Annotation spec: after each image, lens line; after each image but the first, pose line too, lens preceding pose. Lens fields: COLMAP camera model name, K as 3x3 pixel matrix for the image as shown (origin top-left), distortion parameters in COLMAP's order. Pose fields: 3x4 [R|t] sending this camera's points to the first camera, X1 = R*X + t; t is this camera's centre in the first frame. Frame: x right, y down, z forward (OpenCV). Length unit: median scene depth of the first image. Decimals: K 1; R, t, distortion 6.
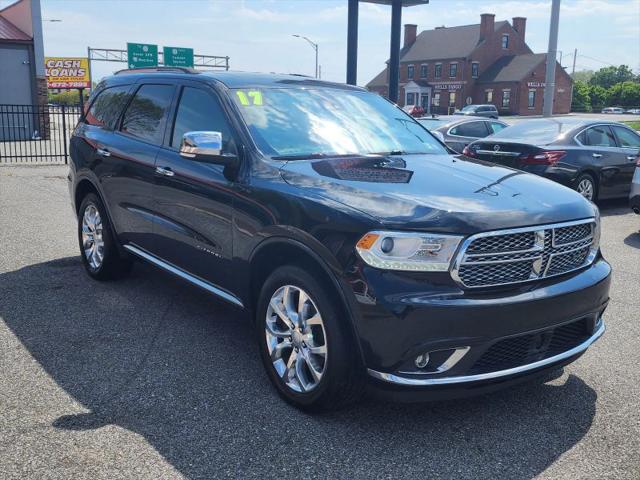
lens RADIAL K [[659.5, 0, 311.9], [0, 659.5, 254.7], [0, 0, 1]] dist [0.053957, -0.022122]
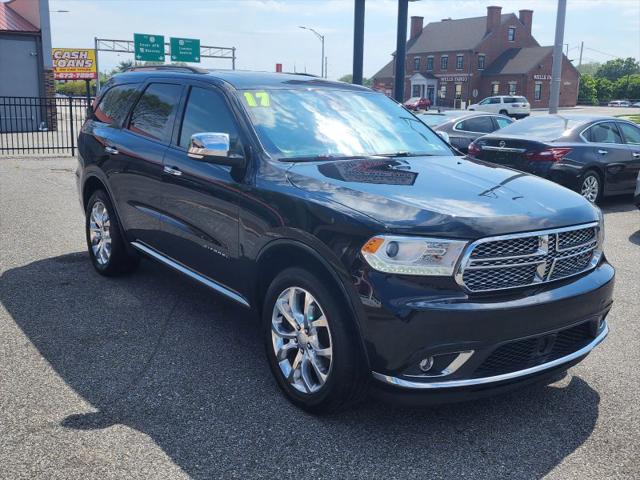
lens RADIAL K [[659.6, 0, 313.9], [0, 659.6, 244.4], [0, 0, 1]] dist [0.052587, -0.022234]
pose [[0.999973, 0.005672, -0.004776, -0.001037], [-0.005681, 0.999982, -0.001948, -0.014441], [0.004765, 0.001975, 0.999987, -0.009025]]
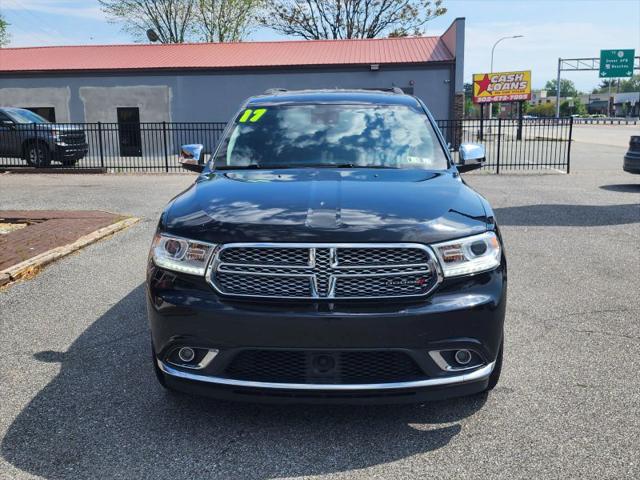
lens RADIAL K [[662.5, 0, 320.0], [0, 662.5, 240.0], [0, 0, 1]] dist [0.042716, -0.004837]
pose [[0.791404, 0.086933, -0.605080, 0.741092], [-0.109399, 0.993998, -0.000276, -0.038845], [0.601424, 0.066413, 0.796165, 0.182846]]
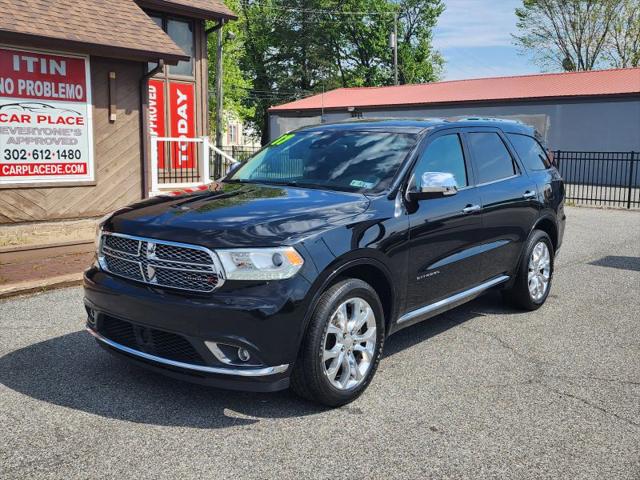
lens RADIAL K [[660.9, 0, 322.5], [0, 660.9, 237.3], [0, 0, 1]] dist [0.047282, -0.018339]
pose [[0.295094, 0.119780, -0.947930, 1.266277], [-0.216716, 0.974645, 0.055691, -0.145189], [0.930566, 0.188998, 0.313570, 0.730396]]
